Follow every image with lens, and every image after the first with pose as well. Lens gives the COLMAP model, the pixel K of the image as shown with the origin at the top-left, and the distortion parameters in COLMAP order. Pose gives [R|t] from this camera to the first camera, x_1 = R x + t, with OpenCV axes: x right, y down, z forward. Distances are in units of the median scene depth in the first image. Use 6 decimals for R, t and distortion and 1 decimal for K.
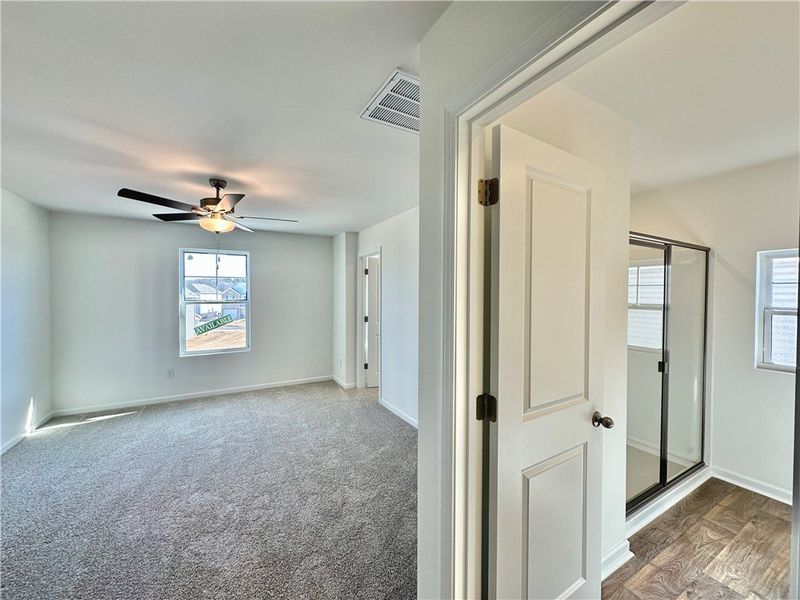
lens RADIAL K [[318.5, 0, 400.0], [0, 318.5, 299.5], [0, 0, 1]] dist [-0.005069, 0.000351]
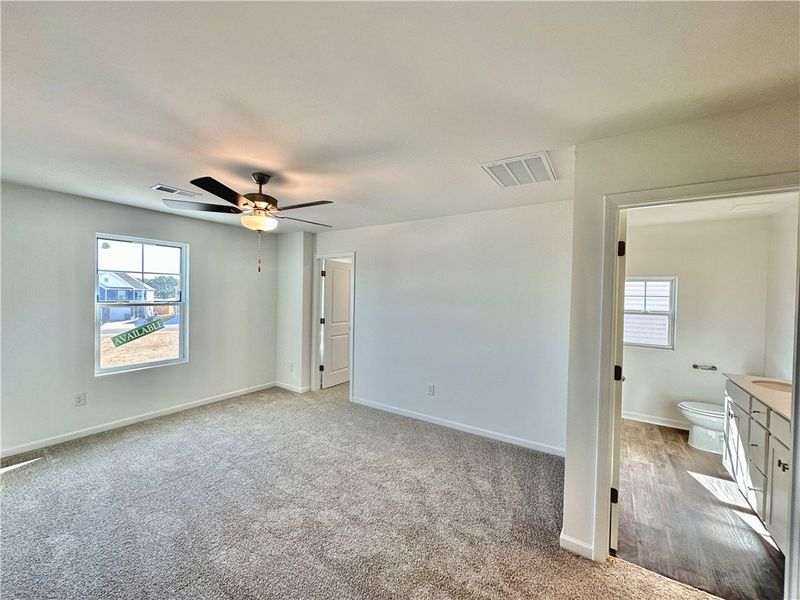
lens RADIAL K [[318.5, 0, 400.8], [0, 318.5, 296.8], [0, 0, 1]] dist [-0.005069, 0.000351]
pose [[0.890818, 0.011619, 0.454212, -0.367809], [-0.009782, 0.999932, -0.006394, -0.010917], [-0.454255, 0.001253, 0.890871, -0.004025]]
